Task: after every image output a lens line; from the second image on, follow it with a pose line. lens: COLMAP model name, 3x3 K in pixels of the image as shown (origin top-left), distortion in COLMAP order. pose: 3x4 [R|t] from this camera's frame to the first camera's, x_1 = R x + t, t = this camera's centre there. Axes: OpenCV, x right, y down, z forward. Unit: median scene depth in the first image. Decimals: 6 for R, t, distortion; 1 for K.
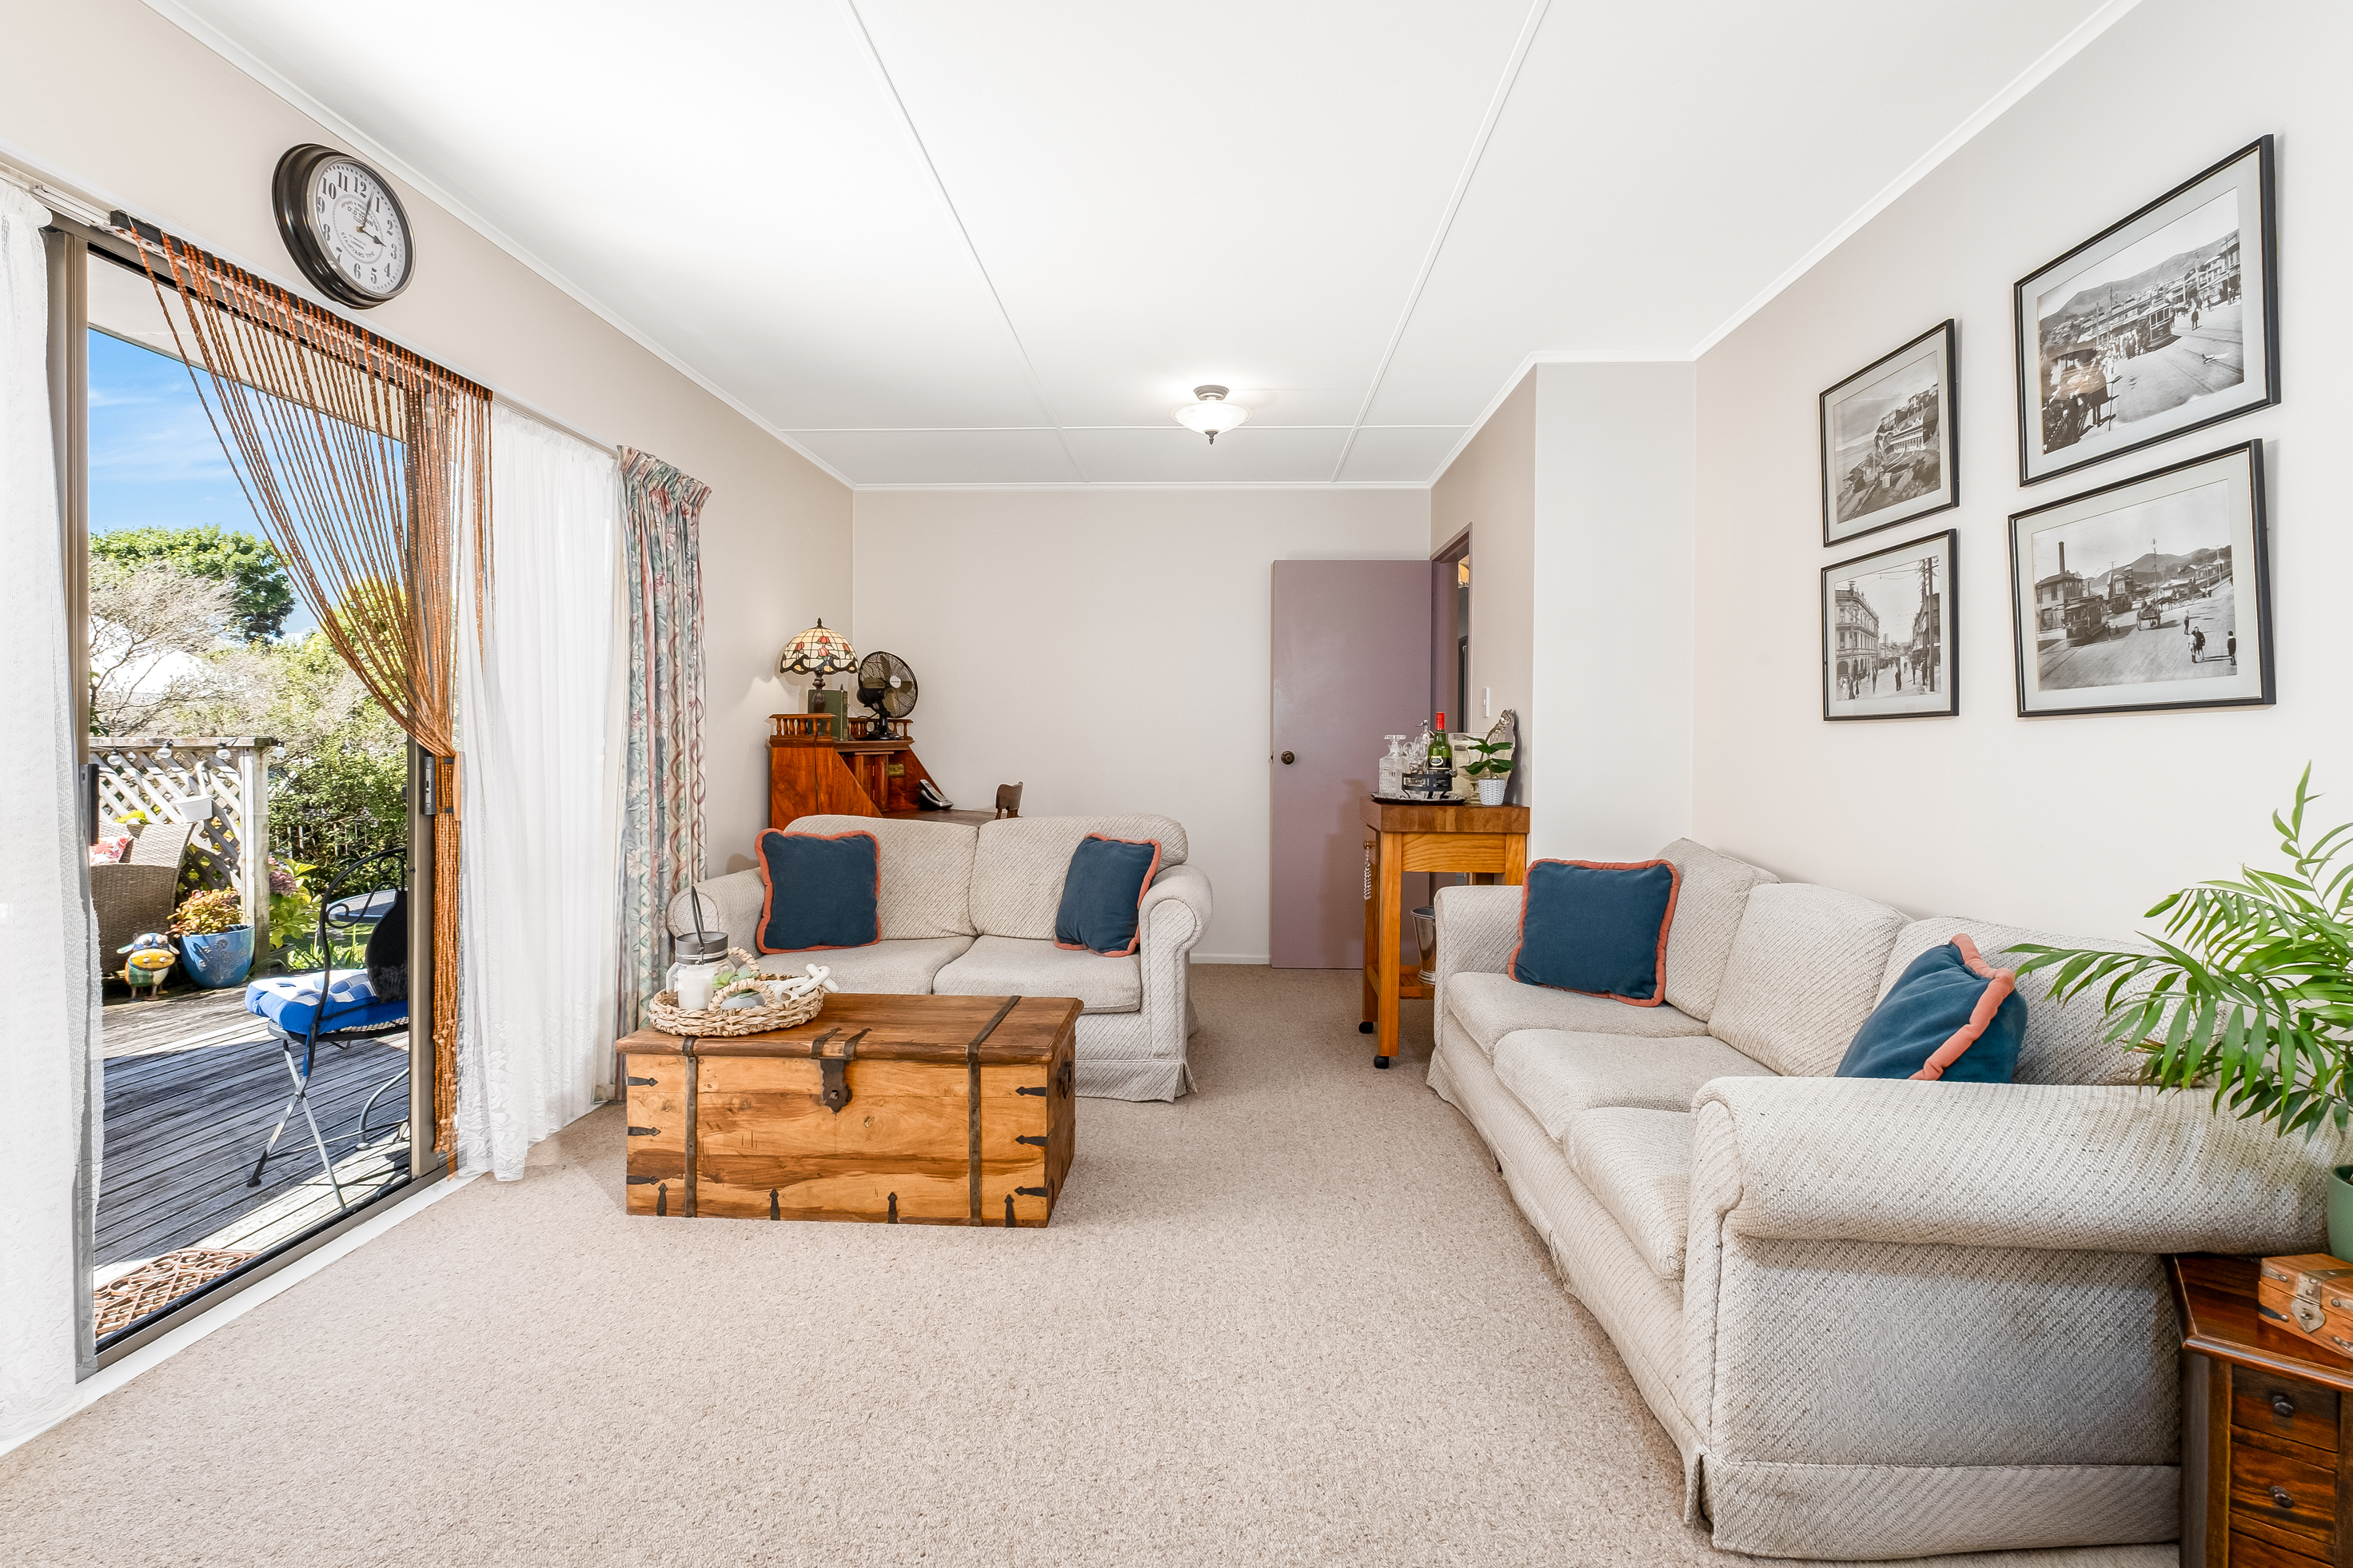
lens RADIAL K [[1054.7, 0, 1179.4], [0, 1054.7, 756.0], [0, 0, 1]] dist [-0.003714, 0.000004]
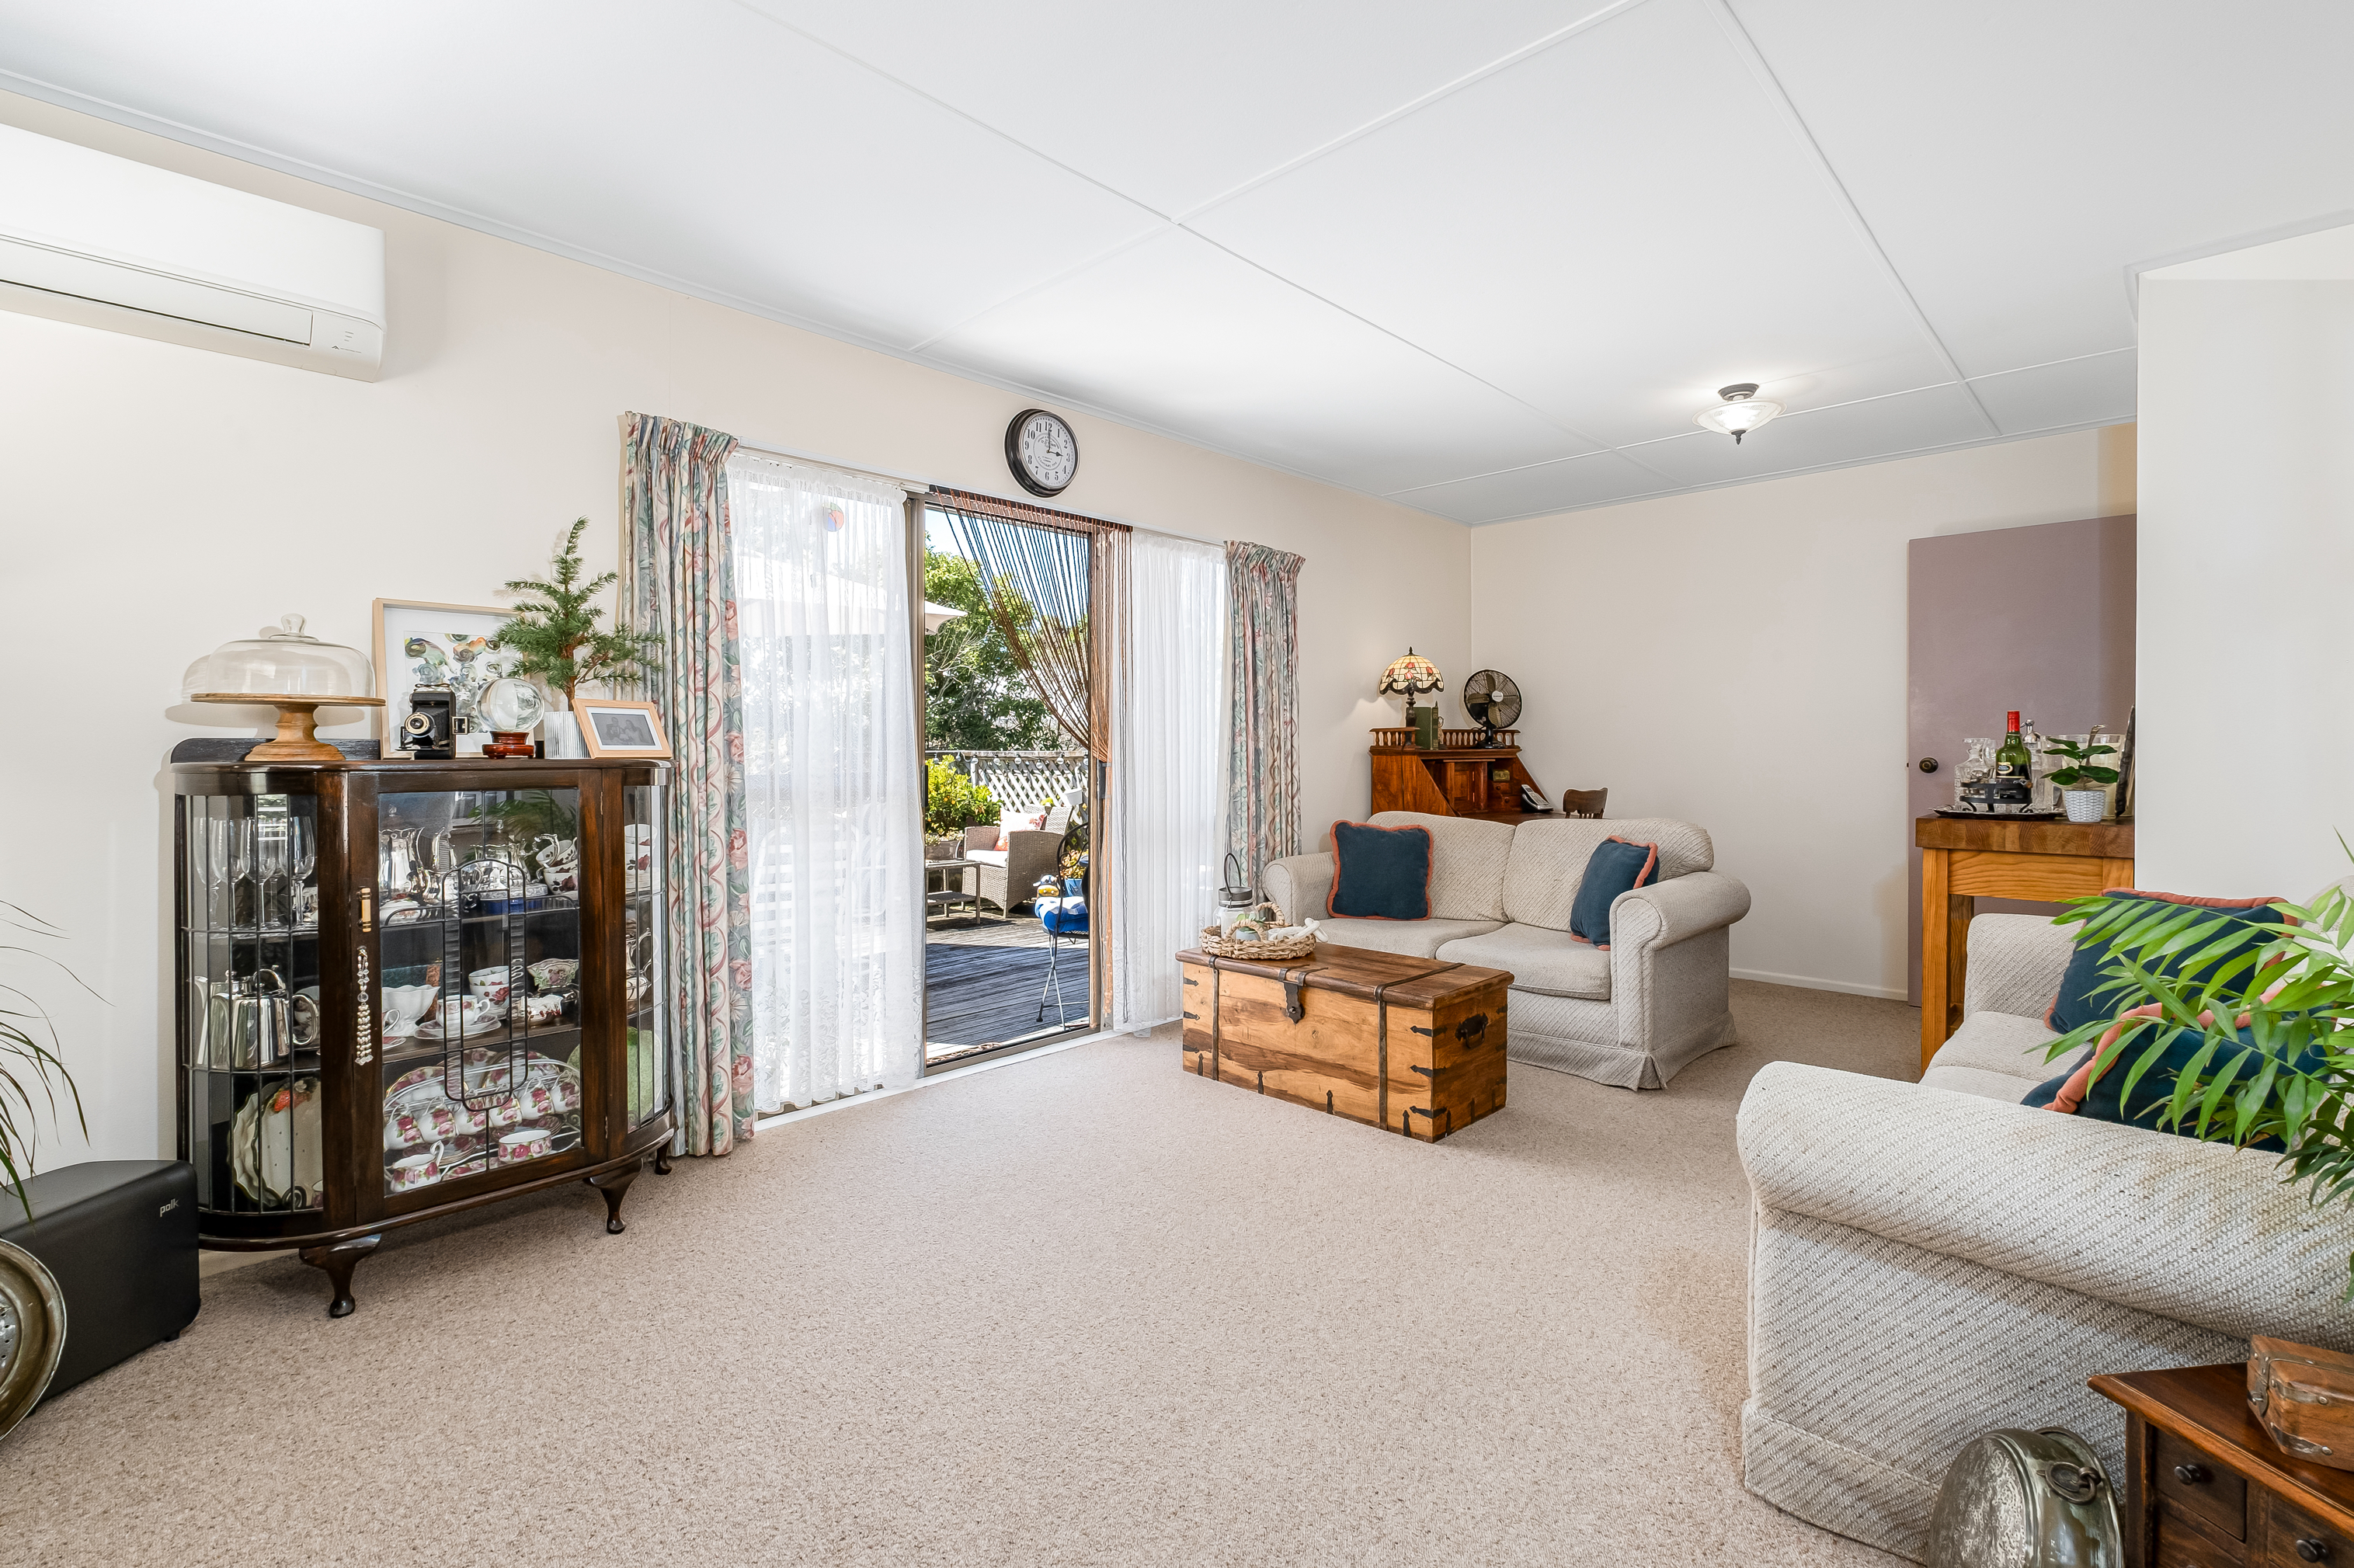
lens RADIAL K [[1055.1, 0, 1179.9], [0, 1055.1, 756.0], [0, 0, 1]] dist [-0.003714, 0.000004]
pose [[0.748512, -0.004046, -0.663109, 0.468353], [-0.001434, 0.999969, -0.007720, 0.003735], [0.663120, 0.006729, 0.748483, -0.121275]]
